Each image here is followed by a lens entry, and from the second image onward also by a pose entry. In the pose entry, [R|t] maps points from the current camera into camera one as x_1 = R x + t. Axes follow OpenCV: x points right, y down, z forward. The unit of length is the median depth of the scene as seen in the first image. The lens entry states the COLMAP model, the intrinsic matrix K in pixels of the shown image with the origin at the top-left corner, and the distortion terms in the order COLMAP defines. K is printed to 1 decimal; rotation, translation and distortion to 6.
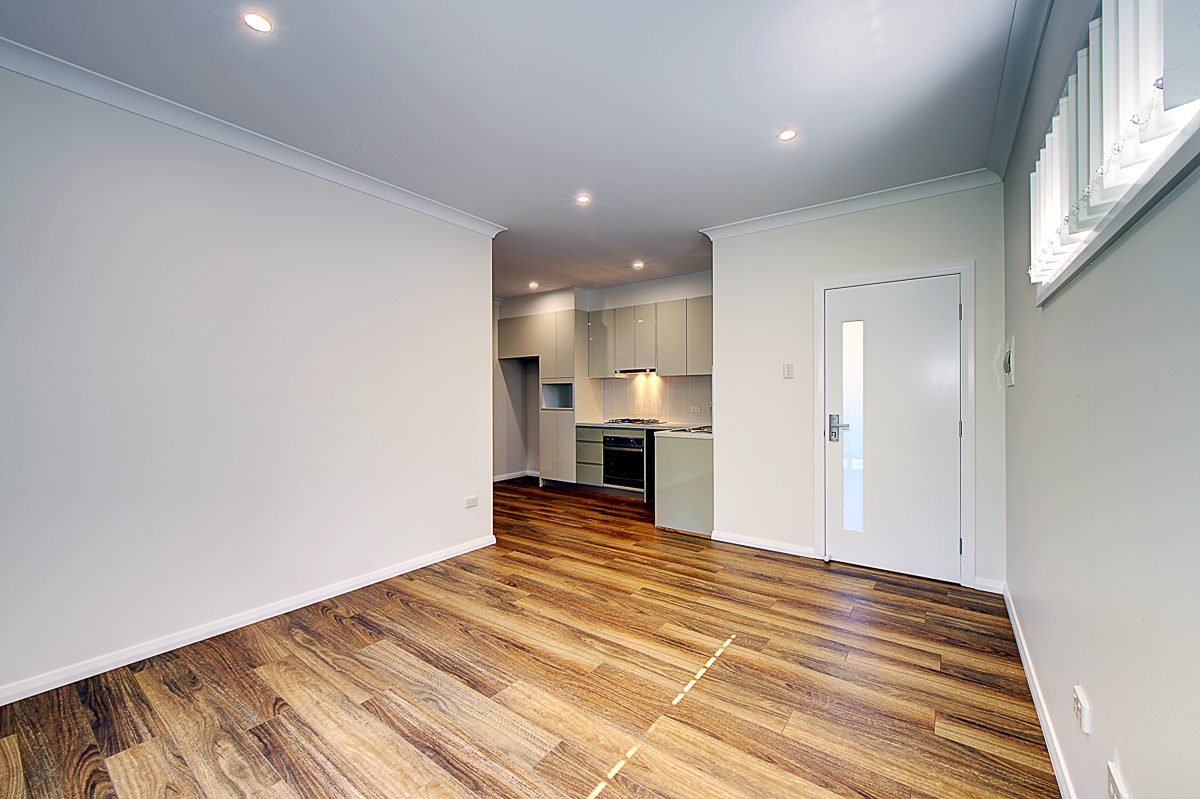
lens RADIAL K [[470.7, 0, 610.7], [0, 470.7, 396.4], [0, 0, 1]] dist [0.003919, -0.002539]
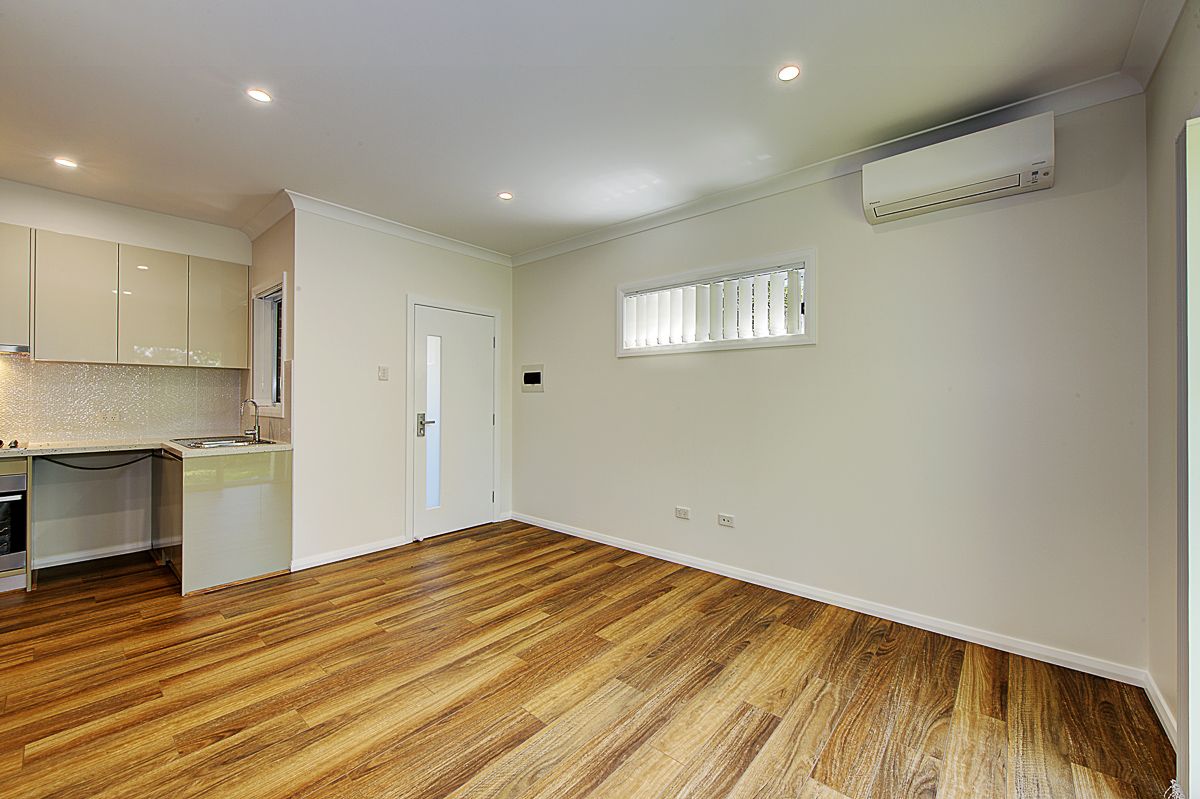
lens RADIAL K [[470.7, 0, 610.2], [0, 470.7, 392.1], [0, 0, 1]] dist [0.003919, -0.002539]
pose [[0.078167, 0.014631, 0.996833, -0.756826], [-0.000765, 0.999893, -0.014615, 0.003763], [-0.996940, 0.000380, 0.078170, 0.520743]]
